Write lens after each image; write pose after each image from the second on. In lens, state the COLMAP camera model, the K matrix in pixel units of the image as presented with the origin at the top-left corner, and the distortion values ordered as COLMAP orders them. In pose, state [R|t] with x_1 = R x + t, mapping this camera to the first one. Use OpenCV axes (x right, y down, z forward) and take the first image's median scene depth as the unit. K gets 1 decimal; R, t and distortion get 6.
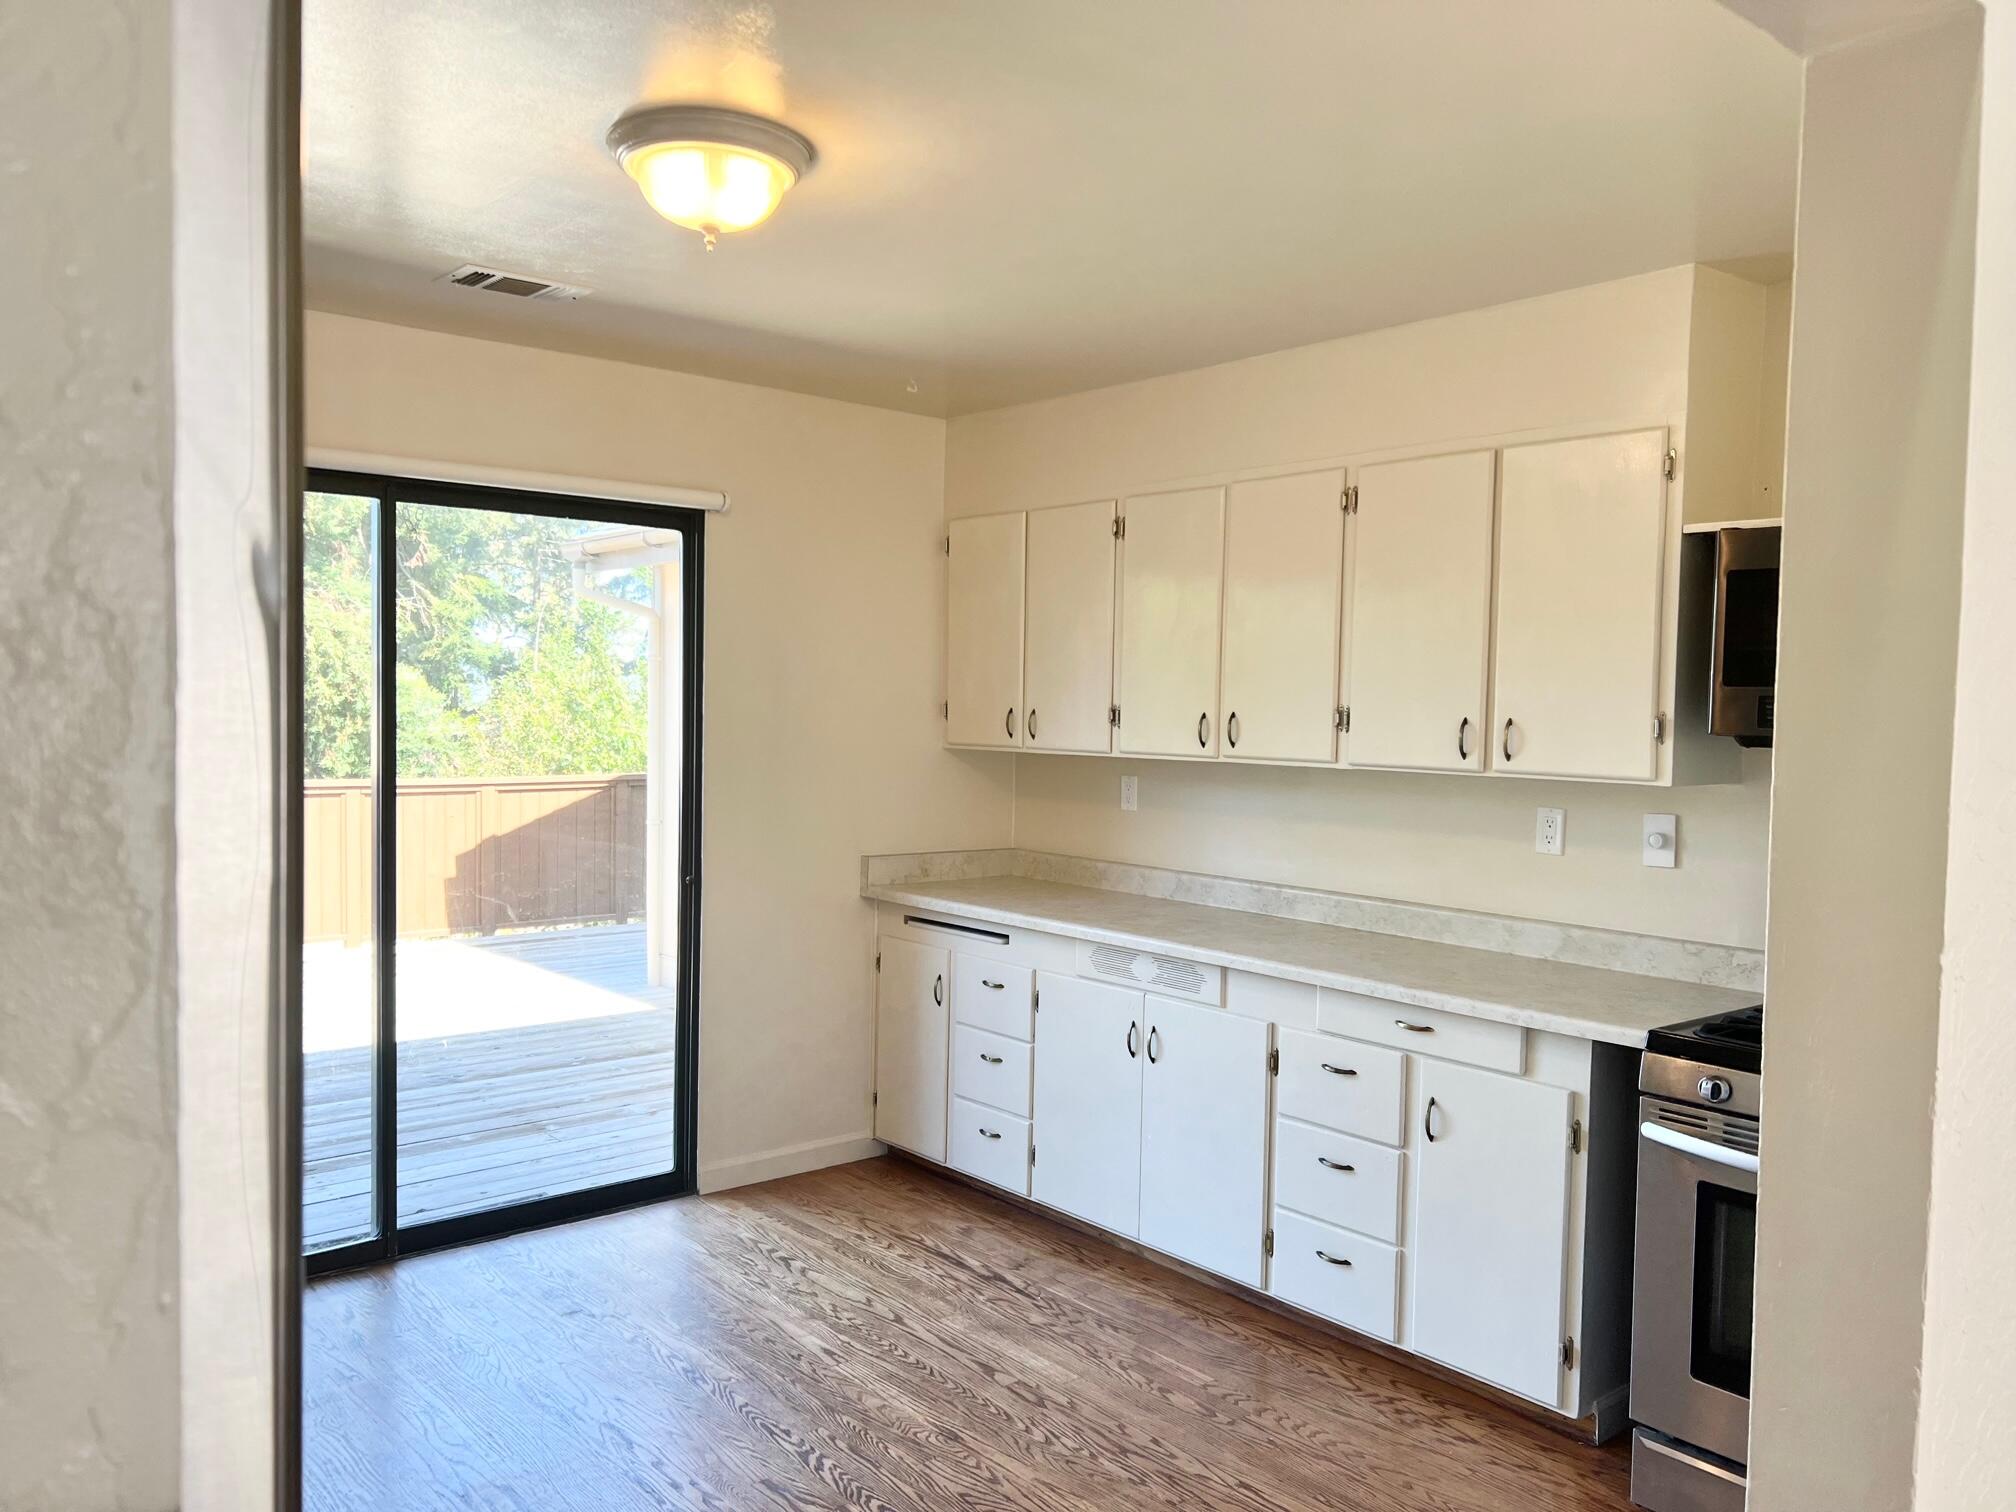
lens RADIAL K [[1520.0, 0, 970.9], [0, 1520.0, 814.1], [0, 0, 1]] dist [0.073580, -0.078331]
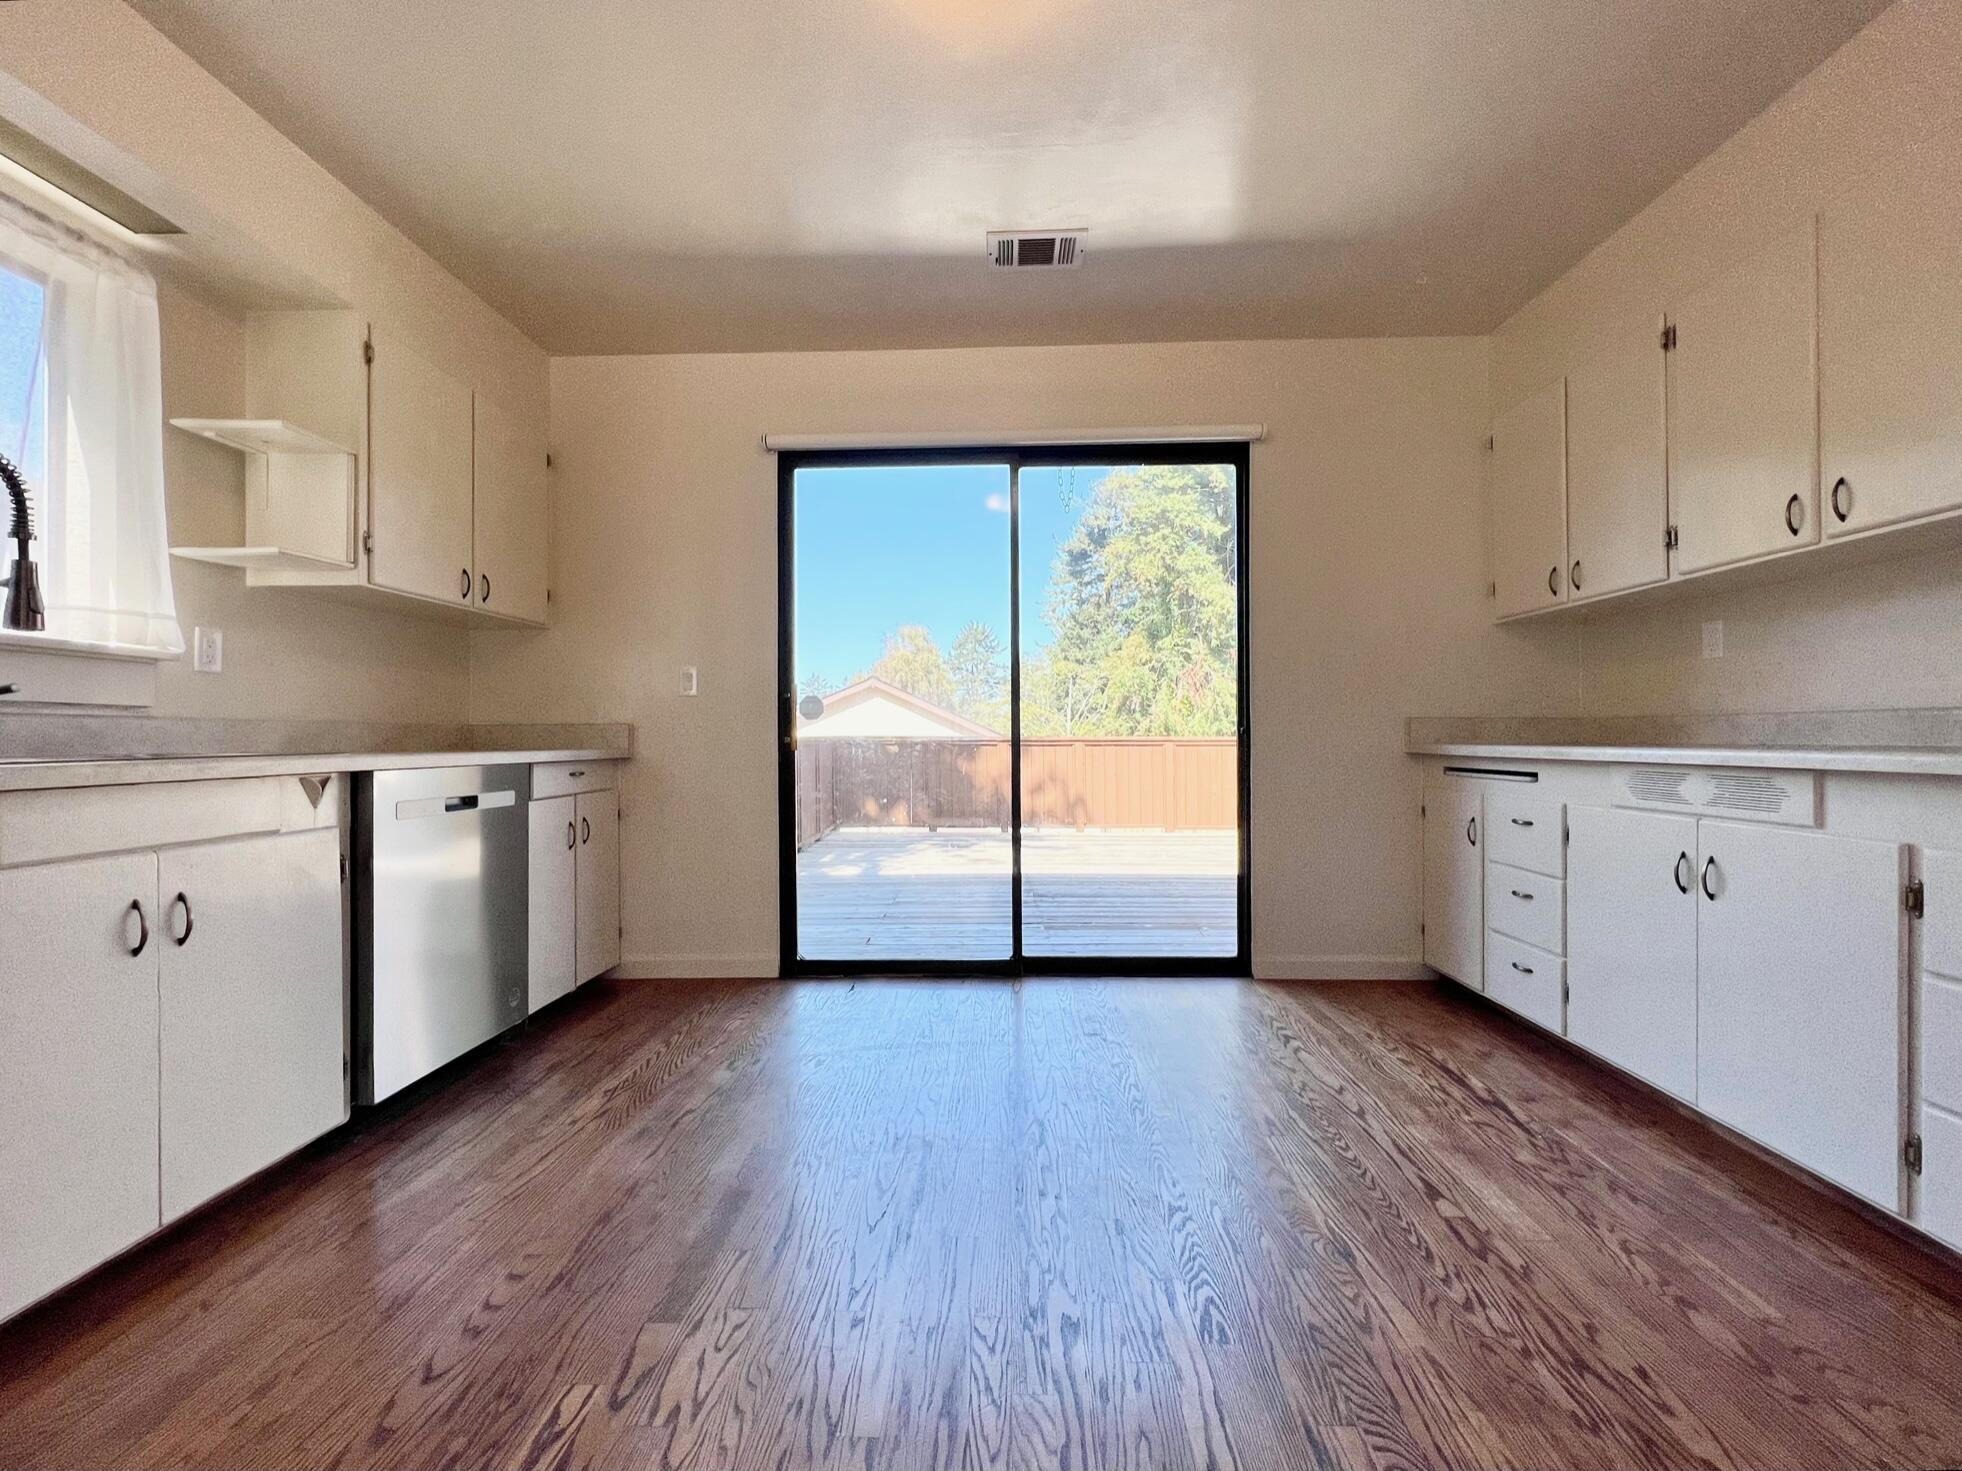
lens RADIAL K [[790.5, 0, 986.2], [0, 790.5, 753.1], [0, 0, 1]] dist [0.001846, -0.000642]
pose [[0.751267, -0.011737, -0.659894, 0.112165], [-0.030080, 0.998194, -0.051999, 0.121861], [0.659312, 0.058915, 0.749558, 0.413910]]
